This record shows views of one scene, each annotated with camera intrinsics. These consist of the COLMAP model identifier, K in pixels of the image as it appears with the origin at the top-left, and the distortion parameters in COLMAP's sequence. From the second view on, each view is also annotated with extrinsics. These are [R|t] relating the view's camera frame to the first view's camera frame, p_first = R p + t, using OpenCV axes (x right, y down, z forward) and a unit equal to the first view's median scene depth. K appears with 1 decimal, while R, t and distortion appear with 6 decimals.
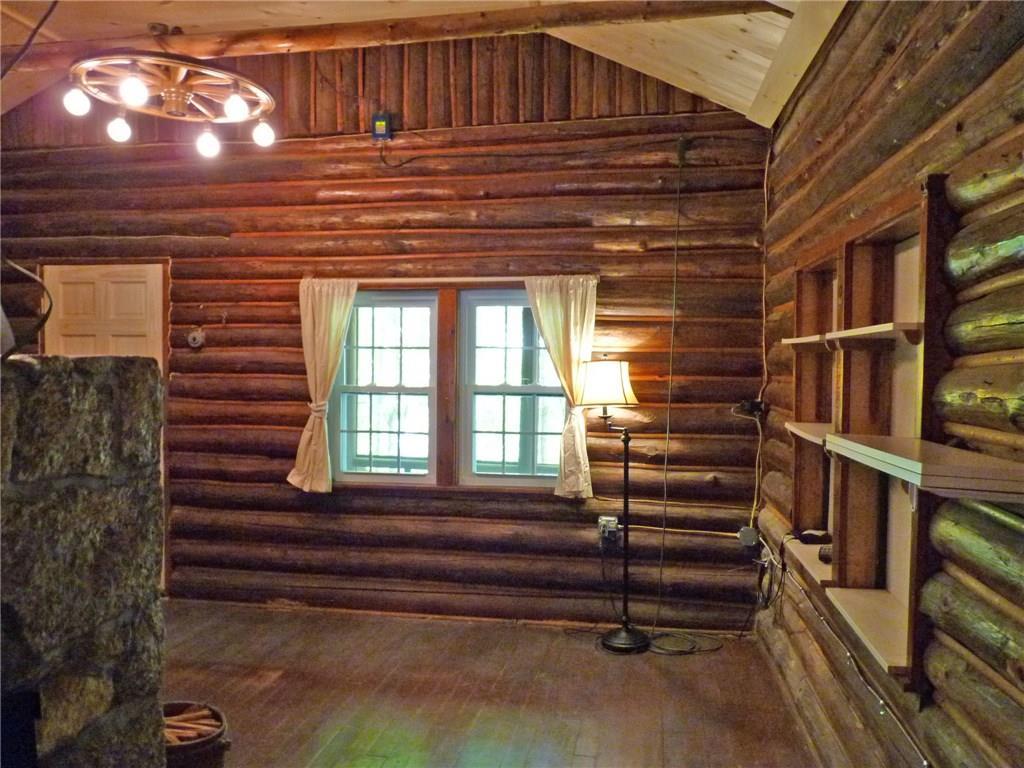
lens RADIAL K [[819.5, 0, 512.7], [0, 819.5, 387.1], [0, 0, 1]] dist [-0.018293, 0.004249]
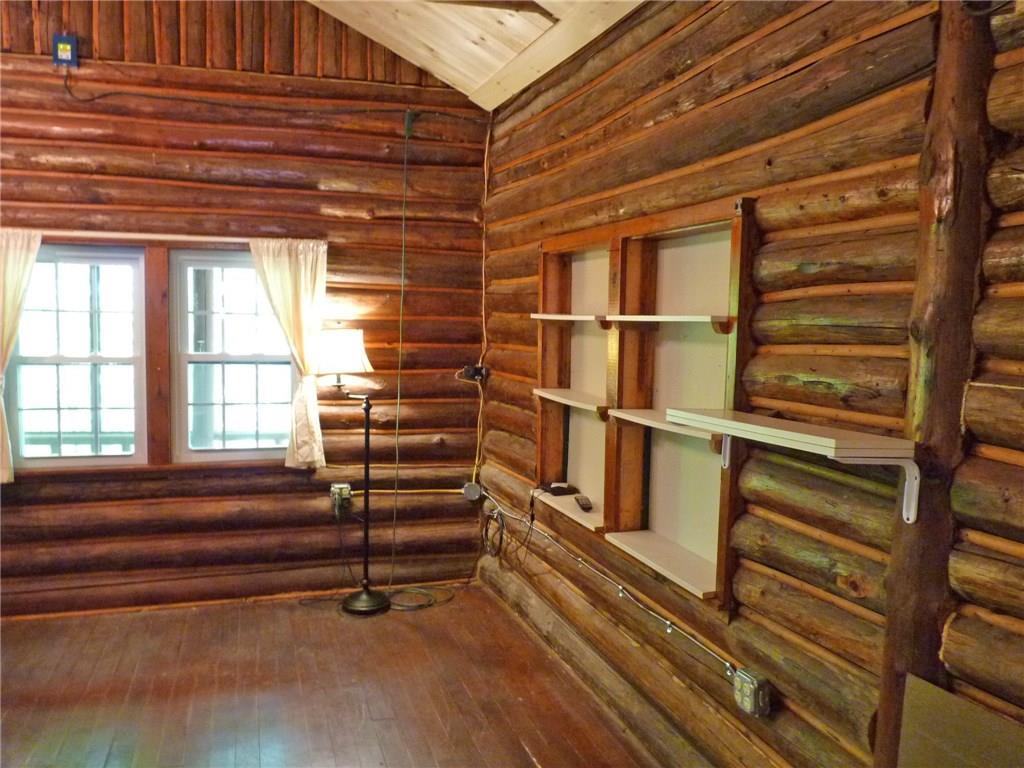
lens RADIAL K [[819.5, 0, 513.5], [0, 819.5, 383.9], [0, 0, 1]] dist [-0.018293, 0.004249]
pose [[0.887199, -0.027905, 0.460542, -0.156014], [0.002462, 0.998442, 0.055754, -0.019820], [-0.461380, -0.048331, 0.885885, 0.019747]]
